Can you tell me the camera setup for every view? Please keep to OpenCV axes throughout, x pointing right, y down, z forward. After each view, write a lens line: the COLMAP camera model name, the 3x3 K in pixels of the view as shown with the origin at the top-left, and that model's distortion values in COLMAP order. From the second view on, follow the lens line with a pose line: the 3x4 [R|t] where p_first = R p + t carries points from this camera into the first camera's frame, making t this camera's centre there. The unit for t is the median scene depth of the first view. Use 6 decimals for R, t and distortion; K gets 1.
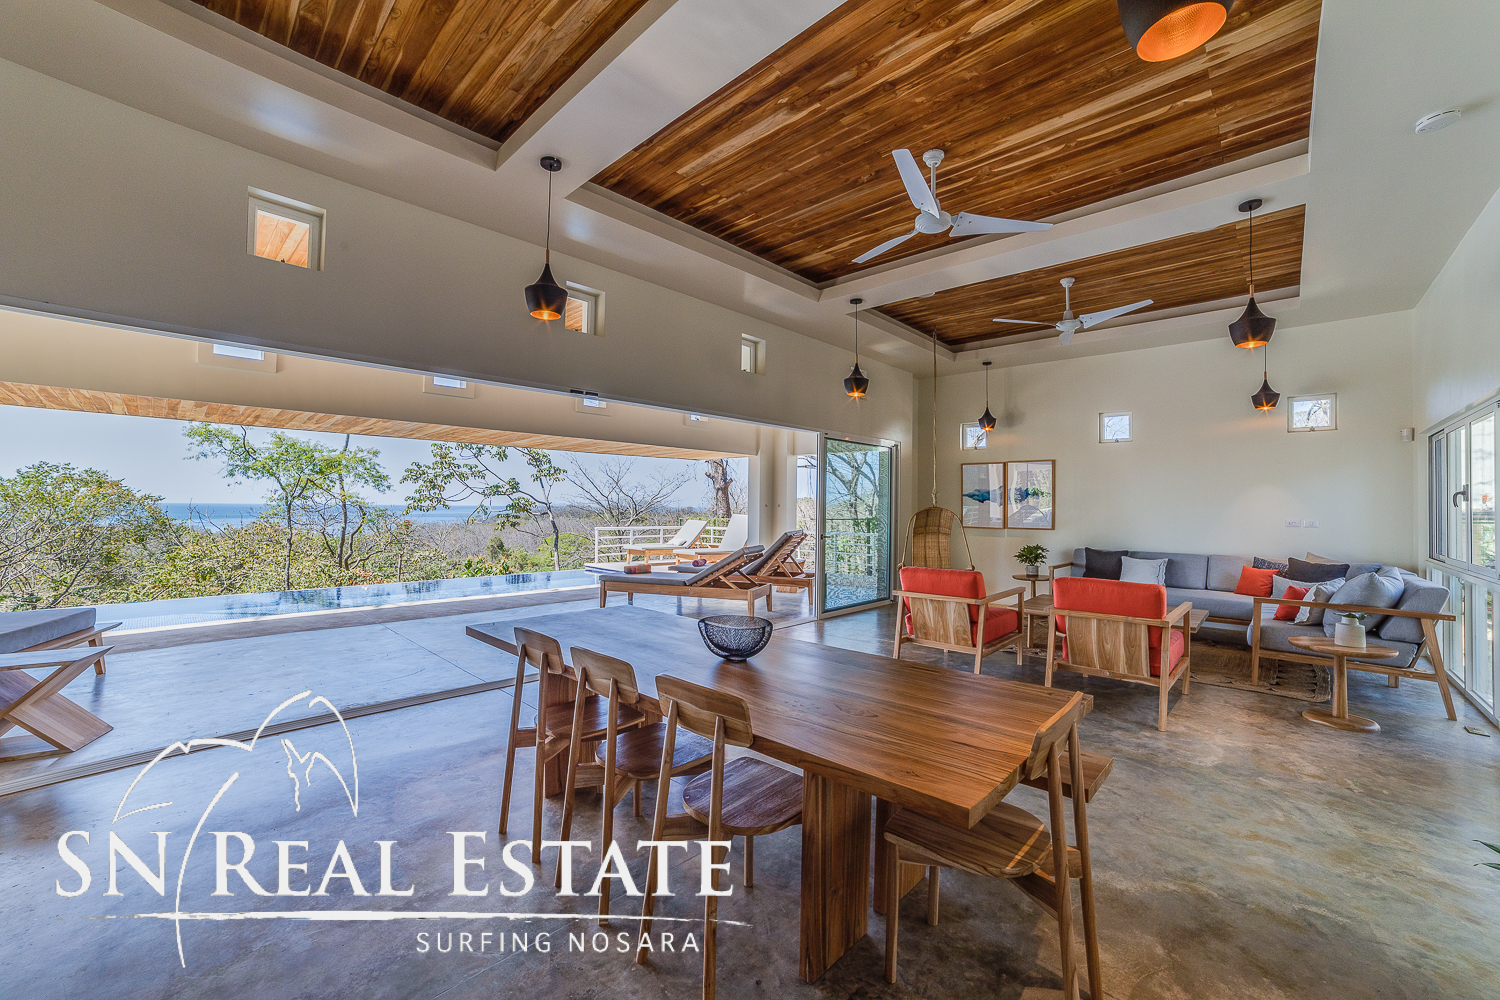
lens RADIAL K [[594.5, 0, 747.8], [0, 594.5, 503.9], [0, 0, 1]] dist [-0.075394, 0.025247]
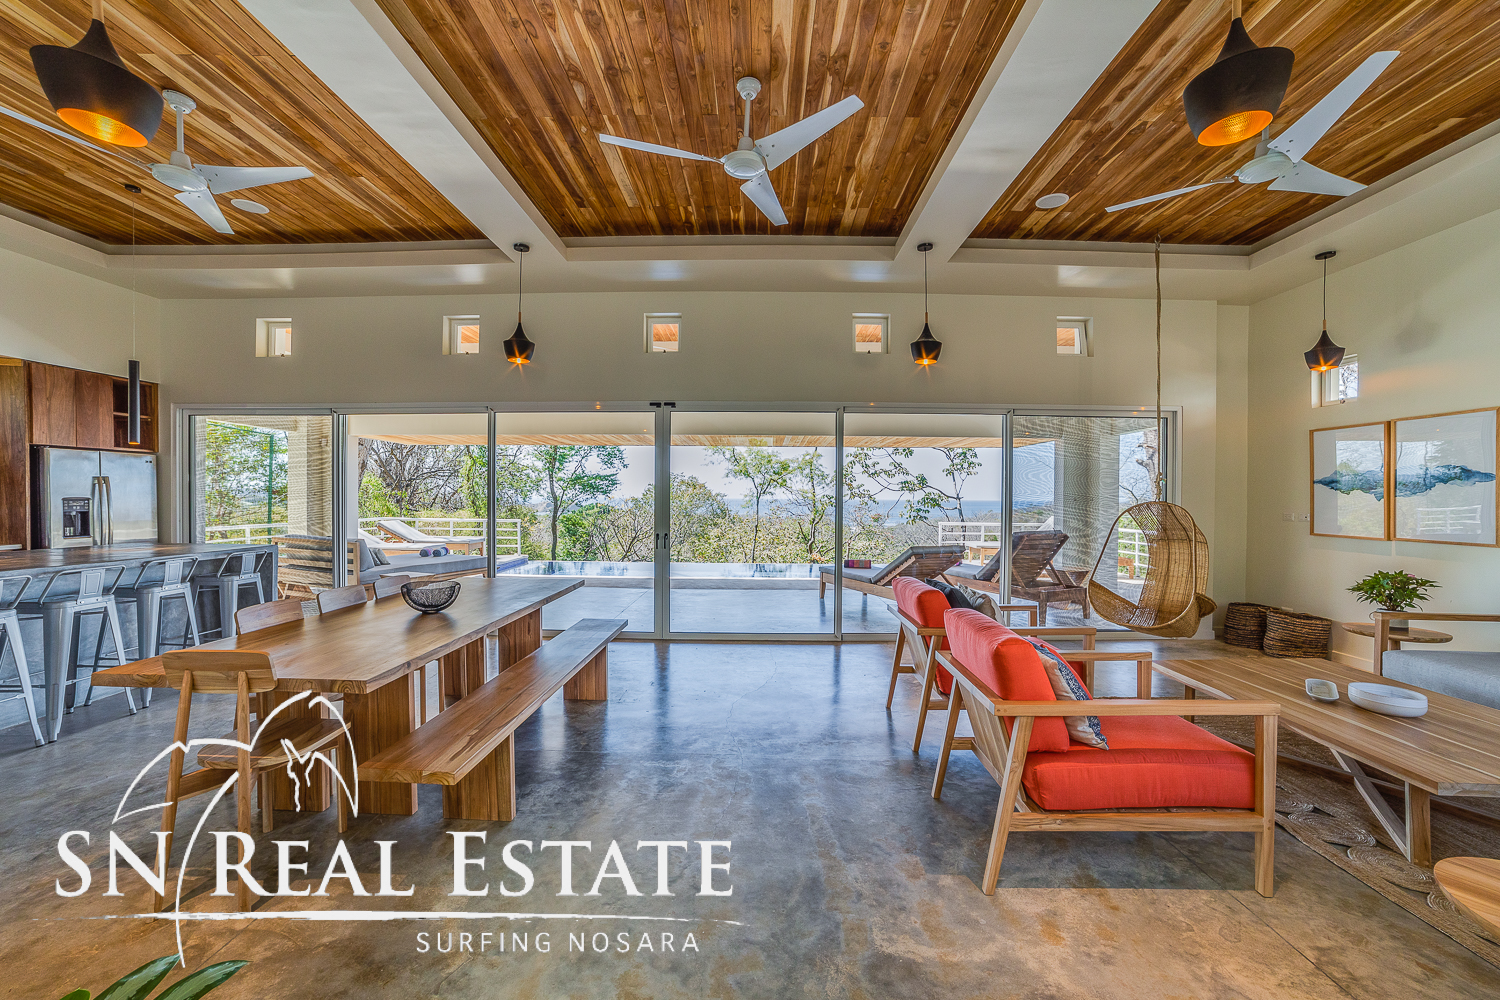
lens RADIAL K [[594.5, 0, 753.5], [0, 594.5, 499.1], [0, 0, 1]] dist [-0.075394, 0.025247]
pose [[0.681524, -0.001418, -0.731794, 0.608923], [0.002203, 0.999998, 0.000114, 0.003303], [0.731792, -0.001690, 0.681525, 0.275324]]
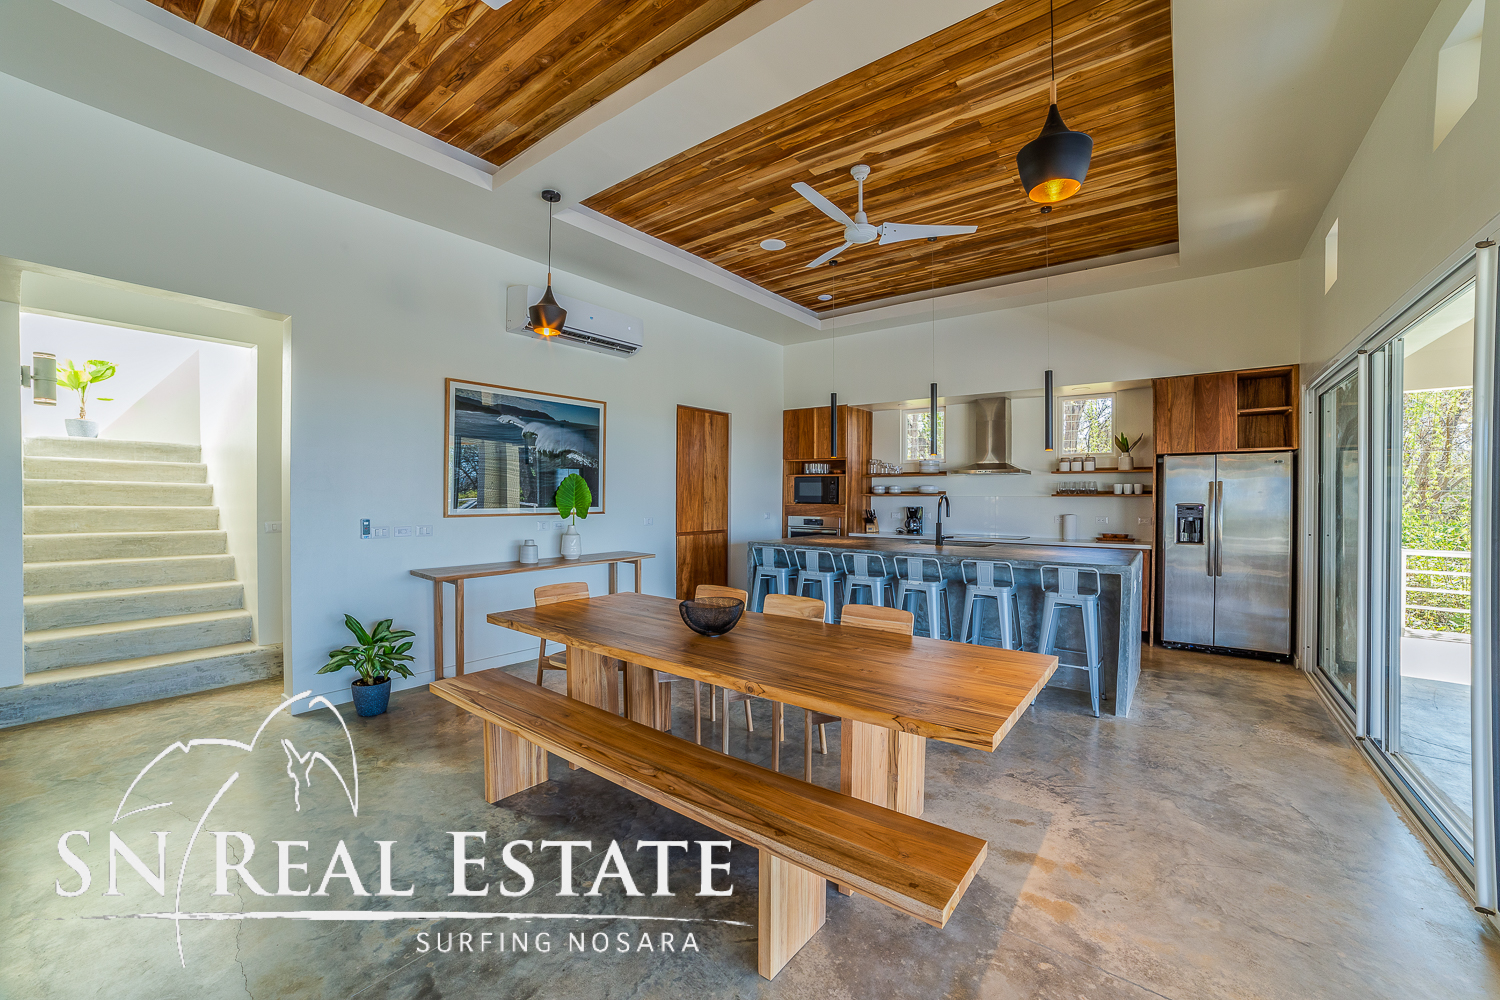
lens RADIAL K [[594.5, 0, 753.2], [0, 594.5, 499.9], [0, 0, 1]] dist [-0.075394, 0.025247]
pose [[-0.993883, -0.012431, -0.109738, 0.011313], [-0.012890, 0.999911, 0.003476, -0.002175], [0.109685, 0.004869, -0.993955, 0.916501]]
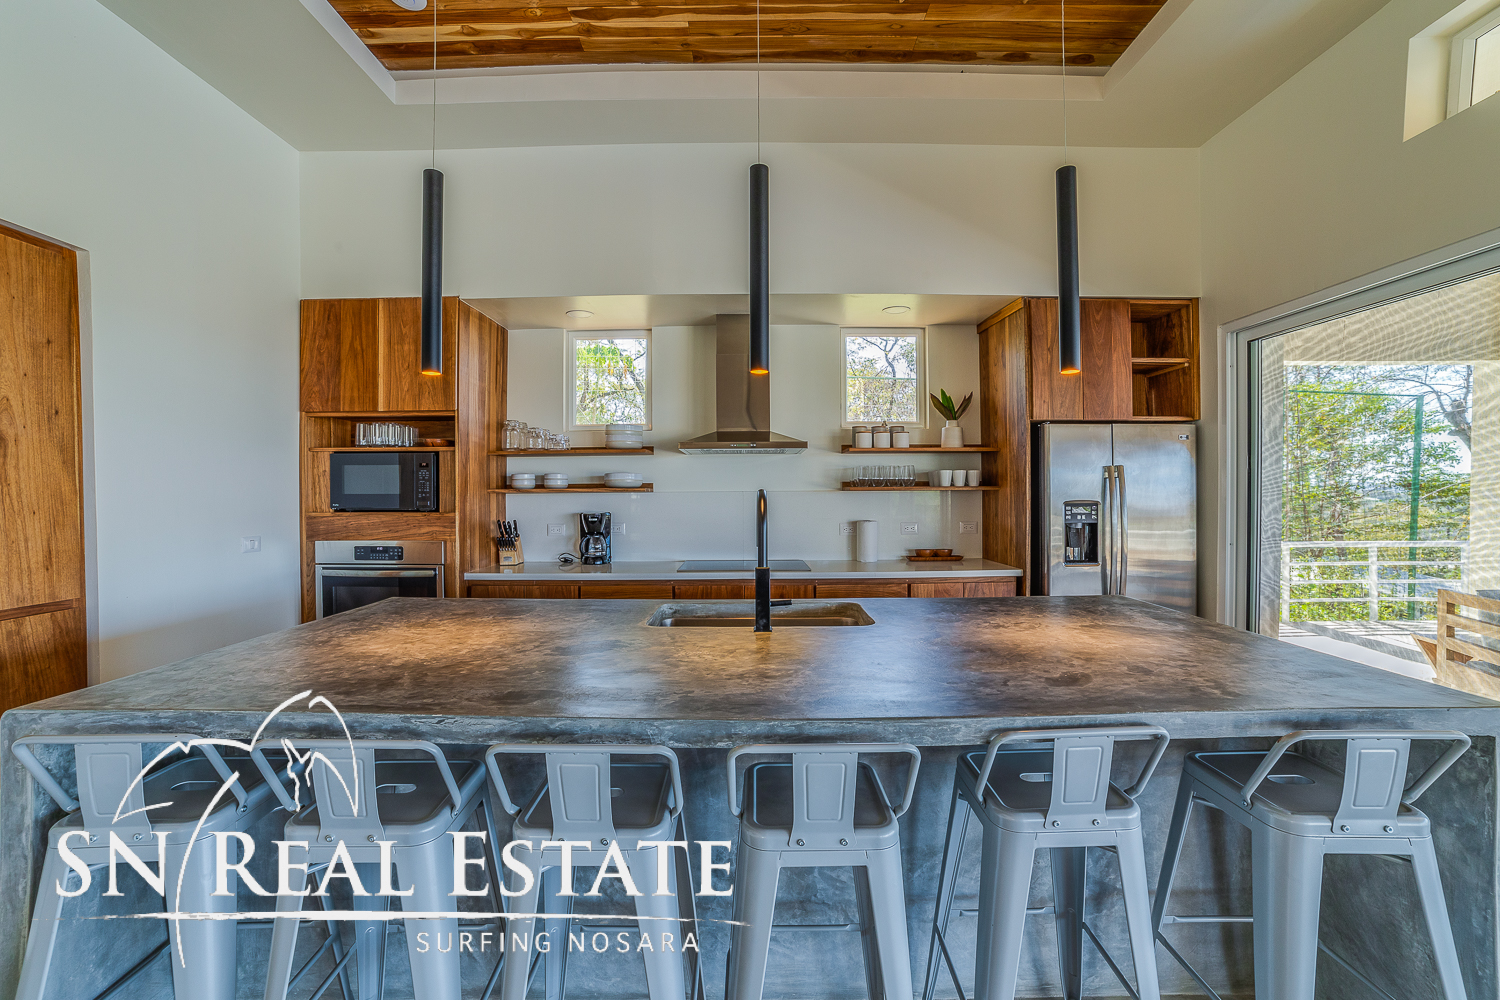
lens RADIAL K [[594.5, 0, 751.0], [0, 594.5, 502.3], [0, 0, 1]] dist [-0.075394, 0.025247]
pose [[-0.725051, 0.007311, -0.688656, -0.139996], [0.000212, 0.999946, 0.010392, -0.006343], [0.688695, 0.007389, -0.725013, 0.288417]]
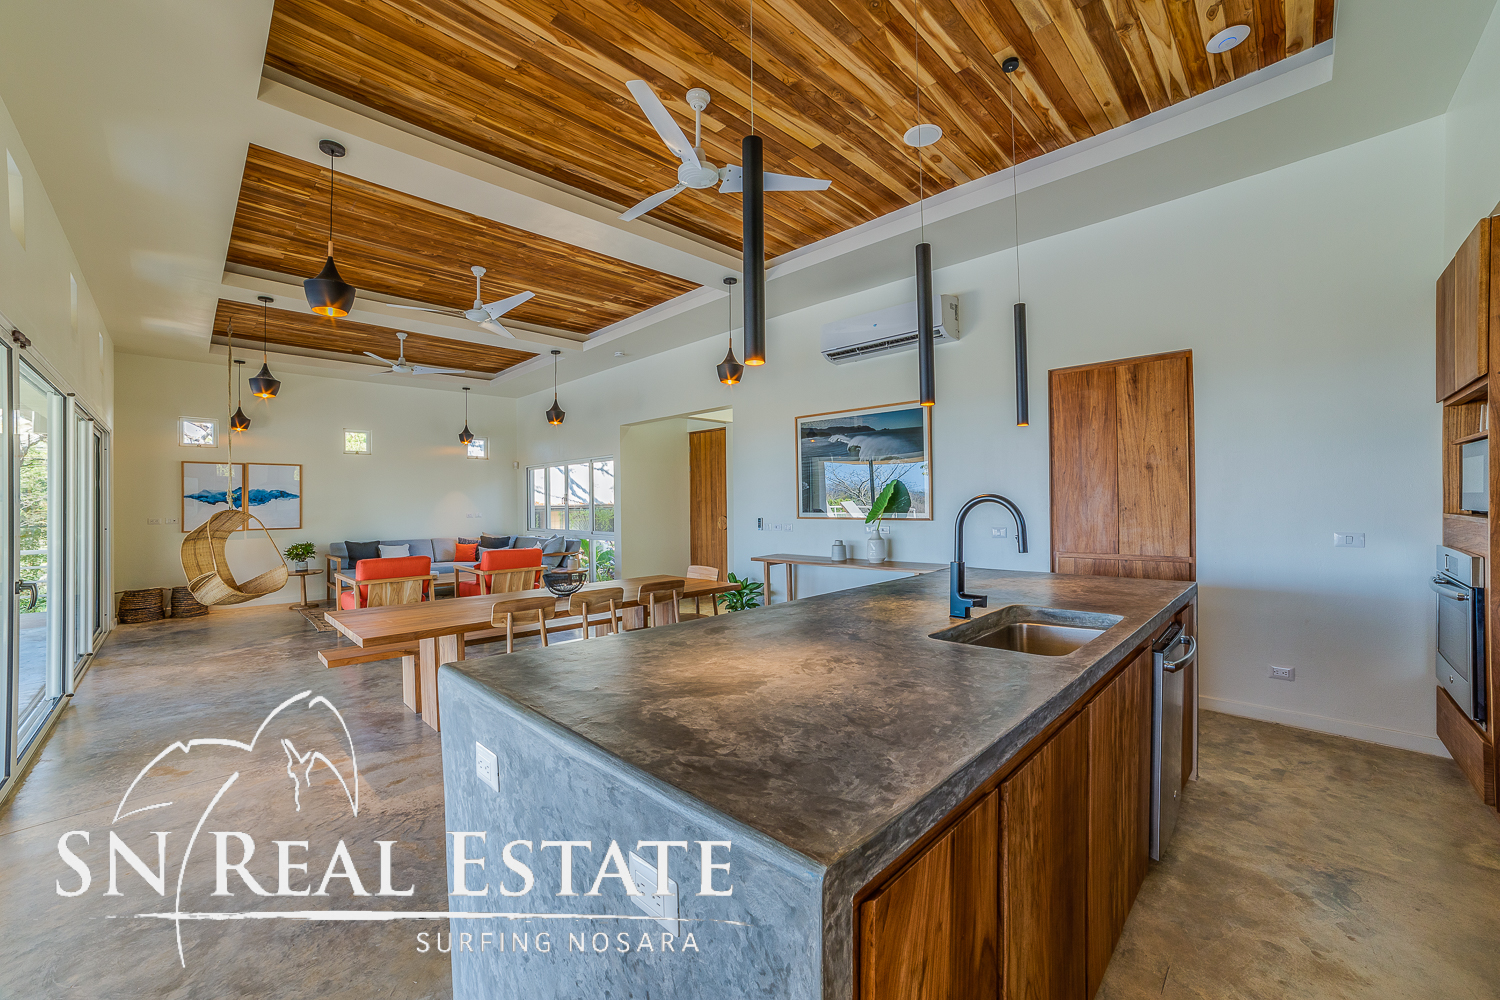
lens RADIAL K [[594.5, 0, 751.3], [0, 594.5, 502.5], [0, 0, 1]] dist [-0.075394, 0.025247]
pose [[0.018340, -0.007966, 0.999800, -0.742700], [0.007504, 0.999941, 0.007829, -0.009154], [-0.999804, 0.007359, 0.018399, 0.180772]]
